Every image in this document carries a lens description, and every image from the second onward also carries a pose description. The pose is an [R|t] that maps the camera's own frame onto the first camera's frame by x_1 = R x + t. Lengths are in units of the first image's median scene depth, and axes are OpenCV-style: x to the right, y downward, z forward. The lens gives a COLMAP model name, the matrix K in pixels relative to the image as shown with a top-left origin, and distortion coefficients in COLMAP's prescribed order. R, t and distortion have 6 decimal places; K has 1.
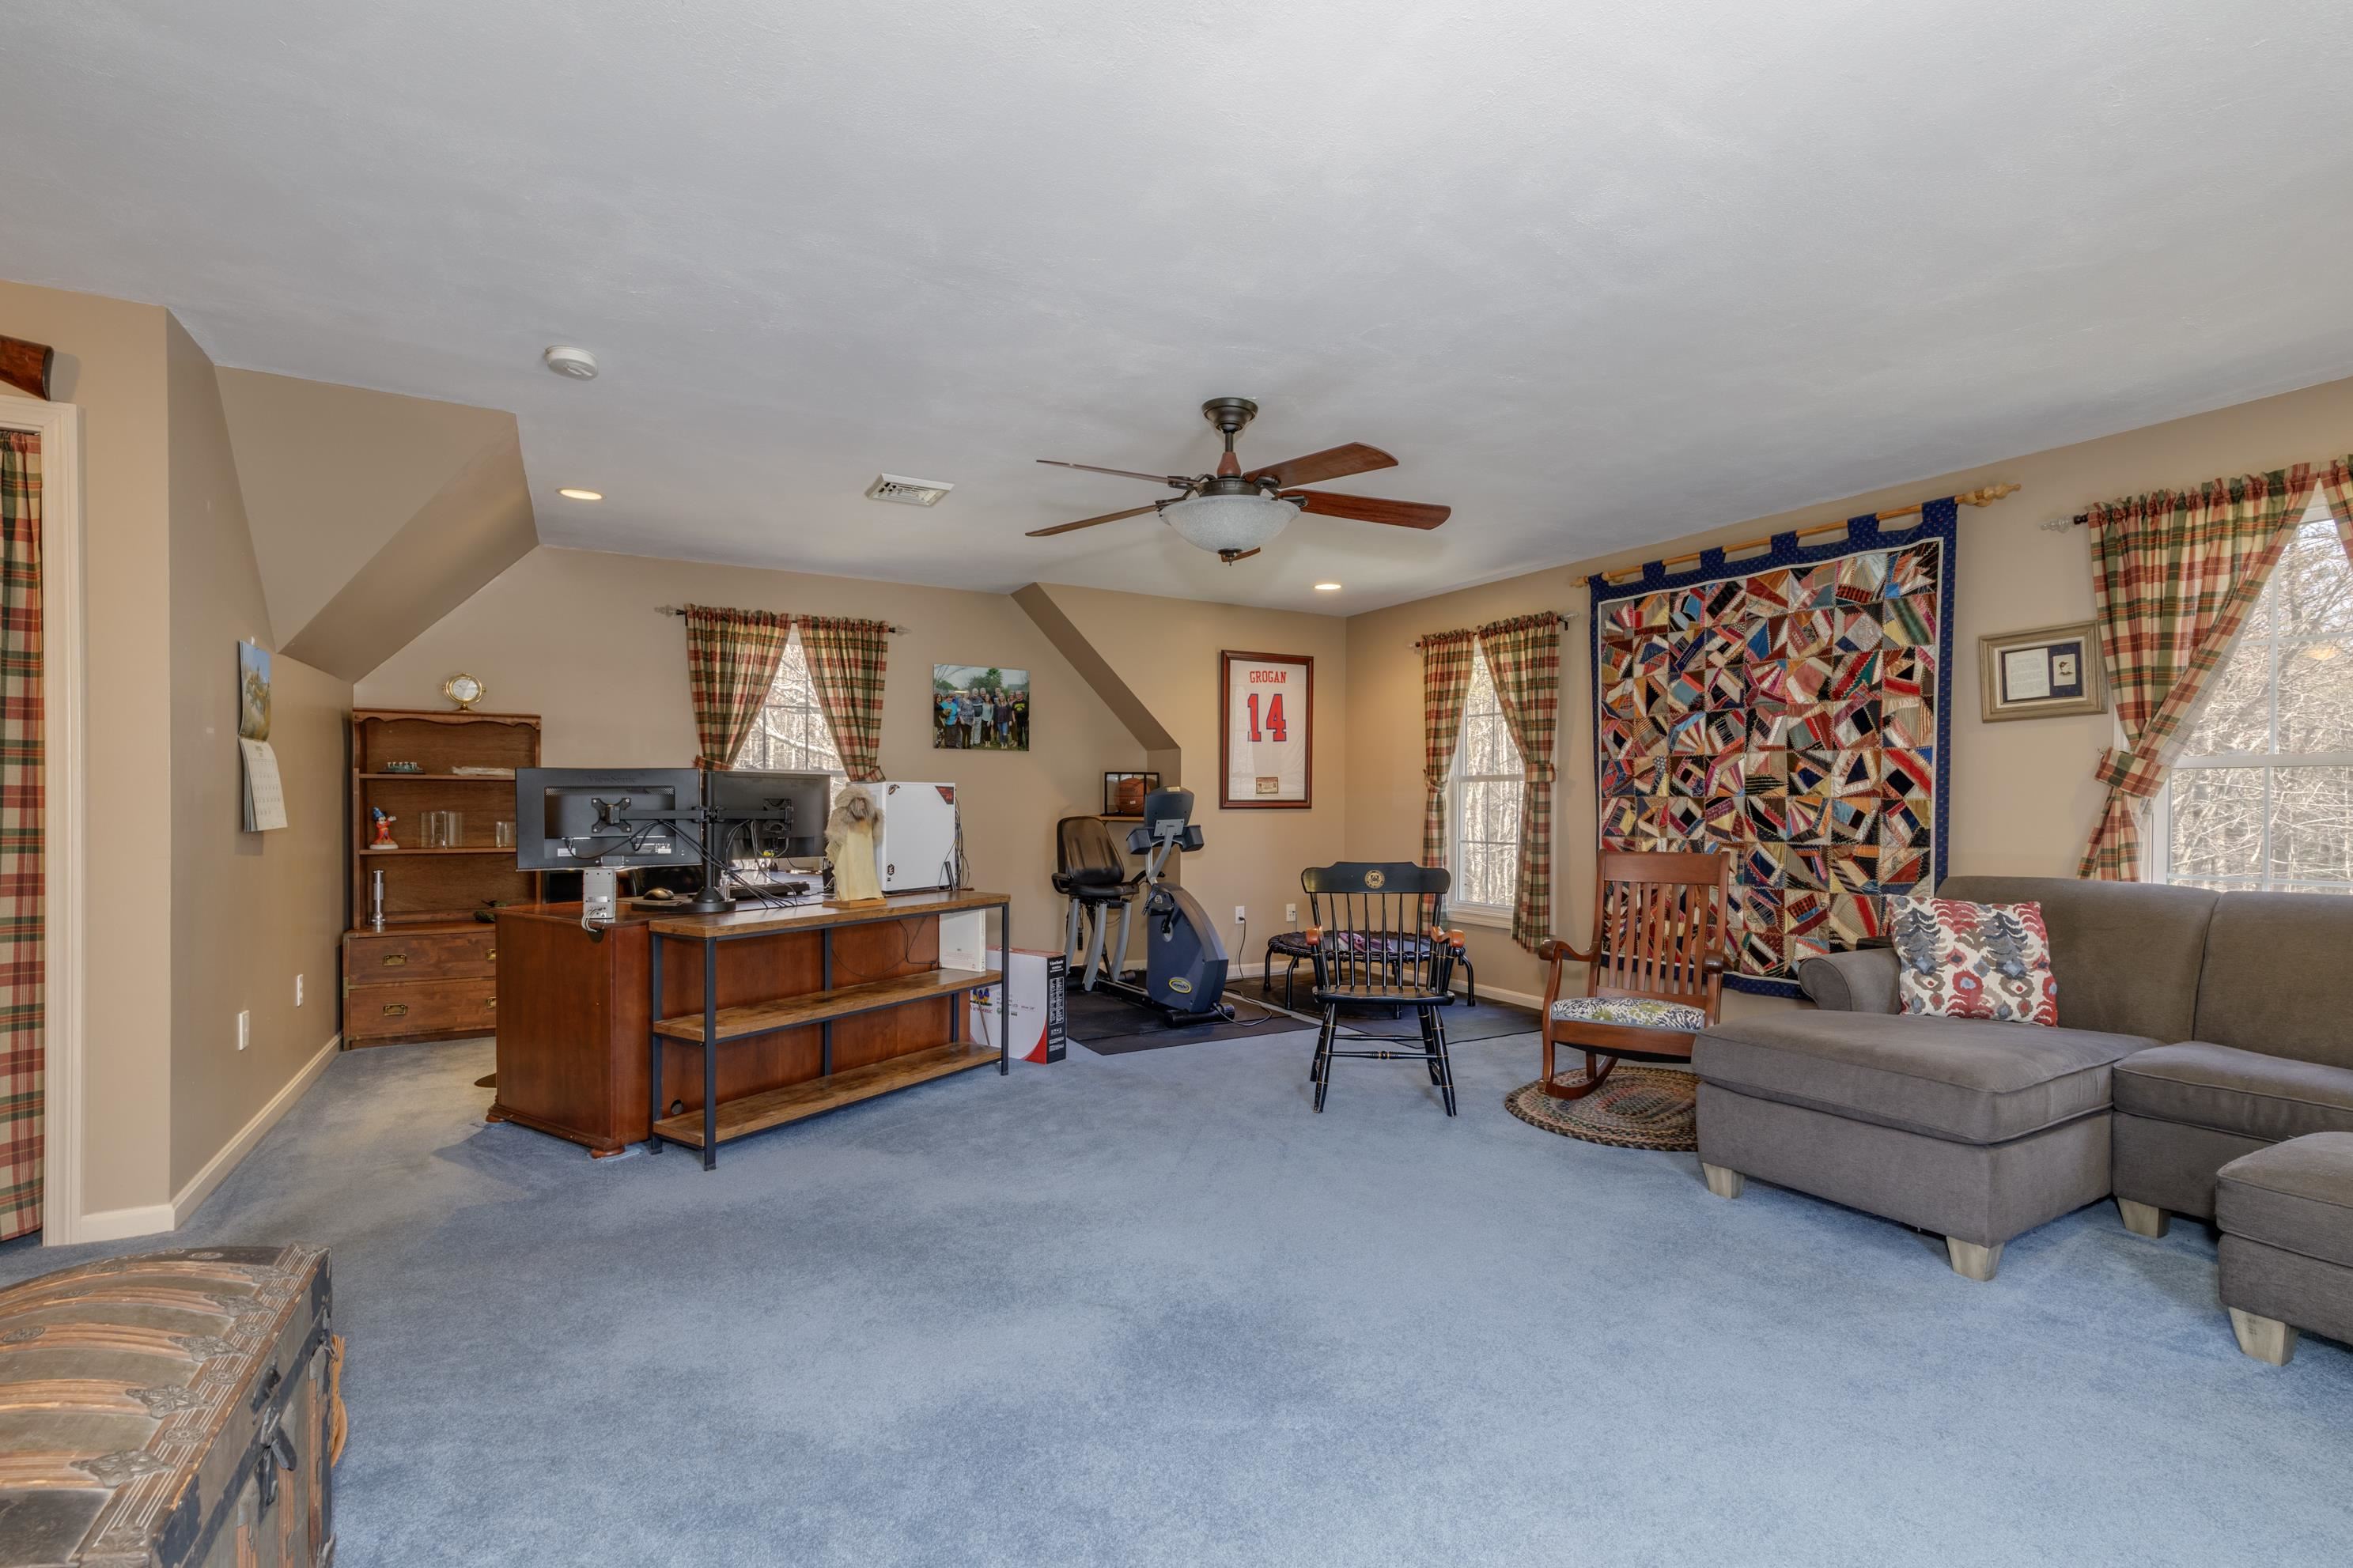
lens RADIAL K [[1077.9, 0, 1178.0], [0, 1077.9, 800.8], [0, 0, 1]] dist [0.021272, -0.002239]
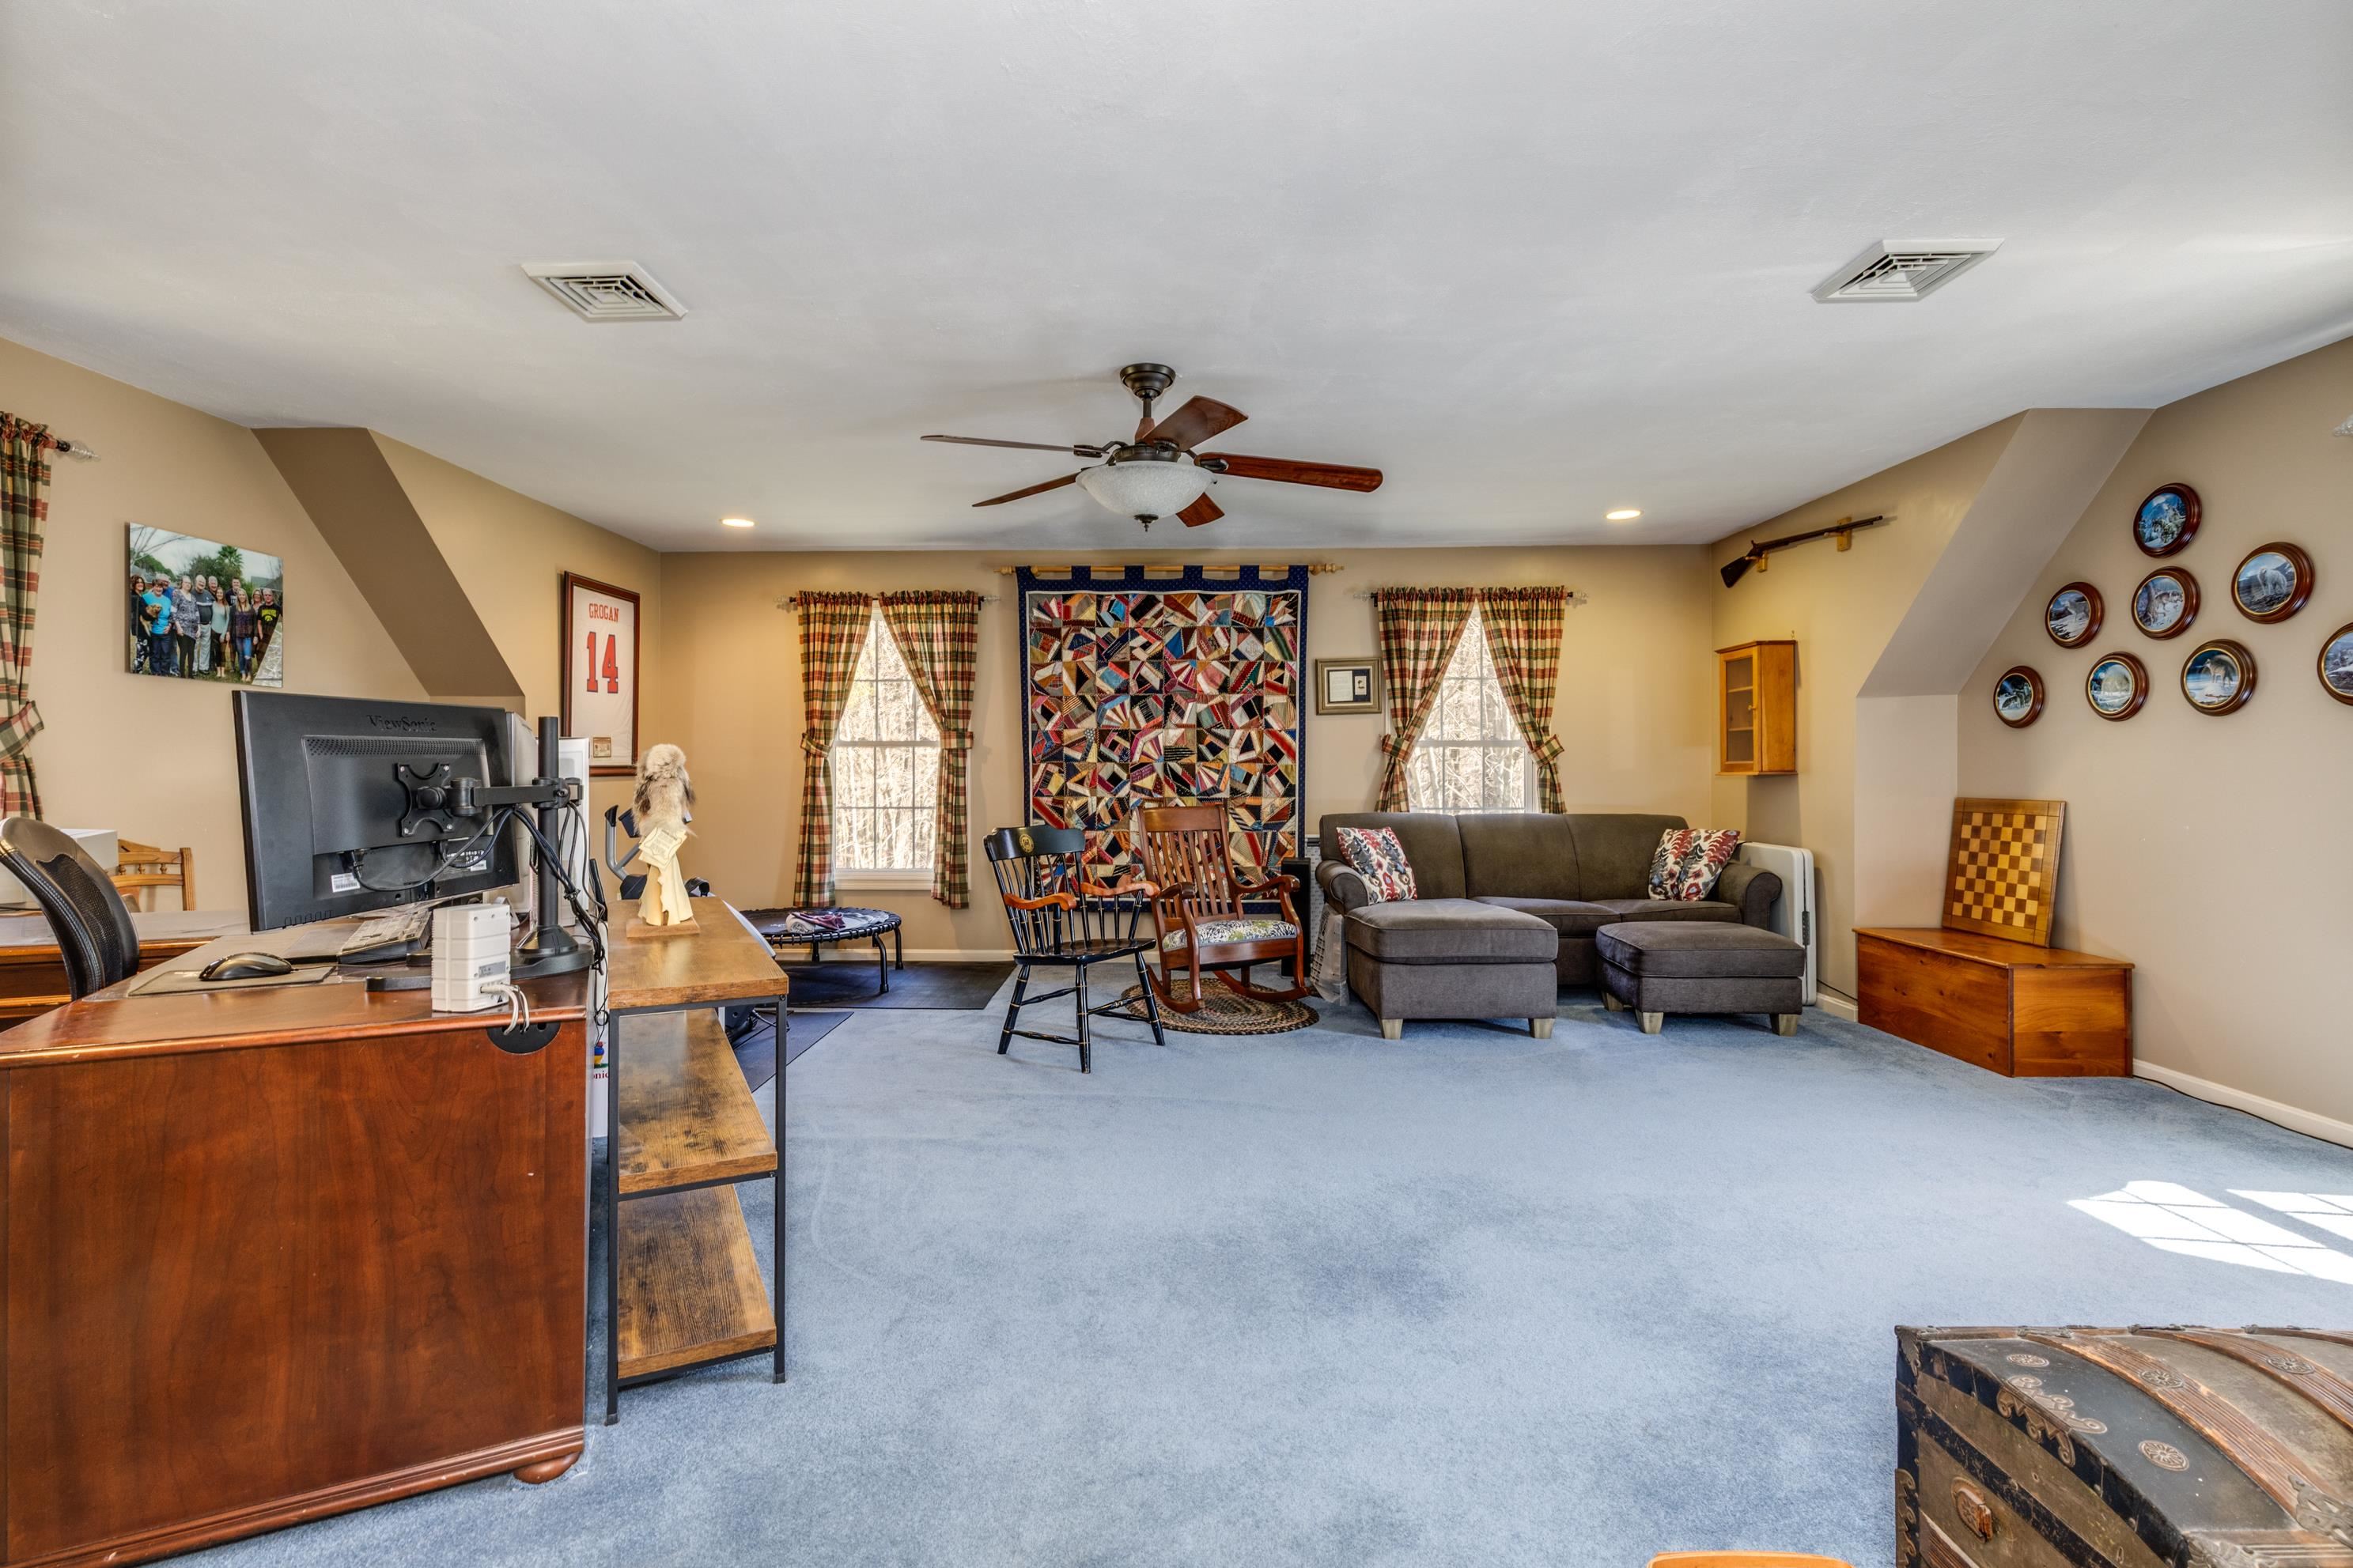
lens RADIAL K [[1077.9, 0, 1146.0], [0, 1077.9, 756.4], [0, 0, 1]] dist [0.021272, -0.002239]
pose [[0.519221, 0.006137, 0.854618, -0.571734], [0.001774, 0.999964, -0.008259, -0.000590], [-0.854638, 0.005805, 0.519191, 0.340295]]
